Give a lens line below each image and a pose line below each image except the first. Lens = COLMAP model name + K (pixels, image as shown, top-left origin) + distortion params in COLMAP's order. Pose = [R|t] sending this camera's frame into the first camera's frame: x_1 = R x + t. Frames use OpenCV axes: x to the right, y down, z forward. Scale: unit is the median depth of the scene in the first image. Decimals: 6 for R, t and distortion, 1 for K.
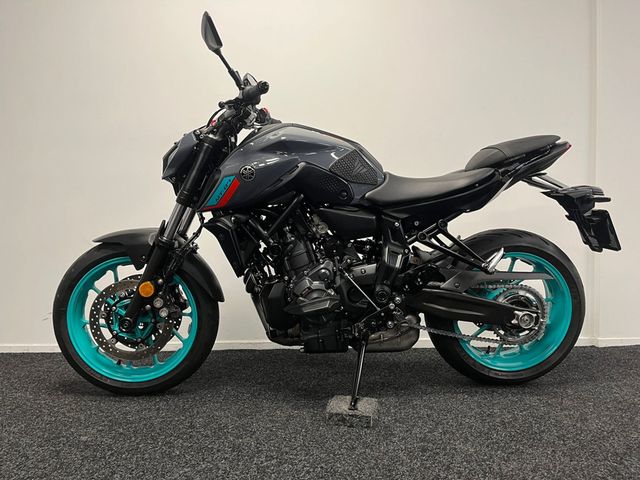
lens RADIAL K [[495.9, 0, 317.1], [0, 495.9, 238.0], [0, 0, 1]] dist [0.005564, -0.006995]
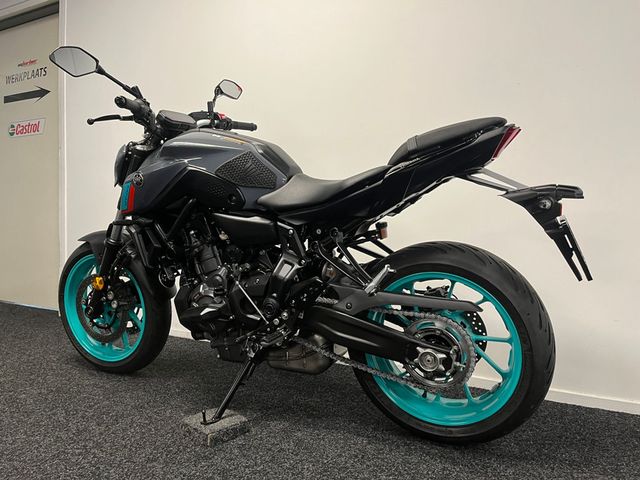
lens RADIAL K [[495.9, 0, 318.8], [0, 495.9, 239.7], [0, 0, 1]] dist [0.005564, -0.006995]
pose [[0.865688, 0.033563, -0.499457, 0.654867], [-0.037114, 0.999307, 0.002823, -0.017451], [0.499206, 0.016093, 0.866334, 0.246465]]
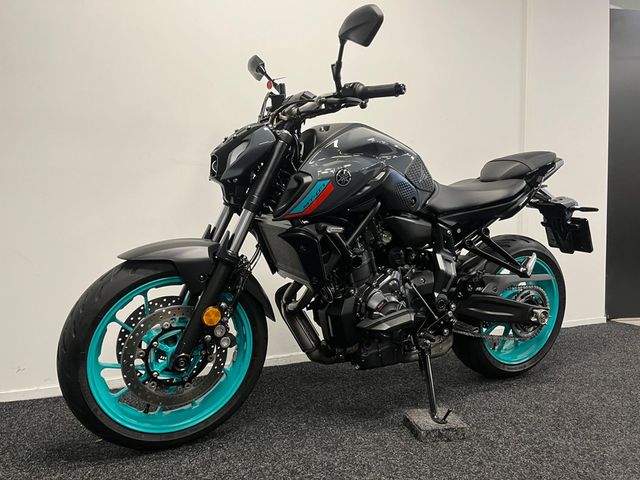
lens RADIAL K [[495.9, 0, 321.9], [0, 495.9, 239.9], [0, 0, 1]] dist [0.005564, -0.006995]
pose [[0.917528, -0.016473, 0.397329, -0.474966], [0.014342, 0.999862, 0.008333, -0.023625], [-0.397412, -0.001947, 0.917638, 0.179087]]
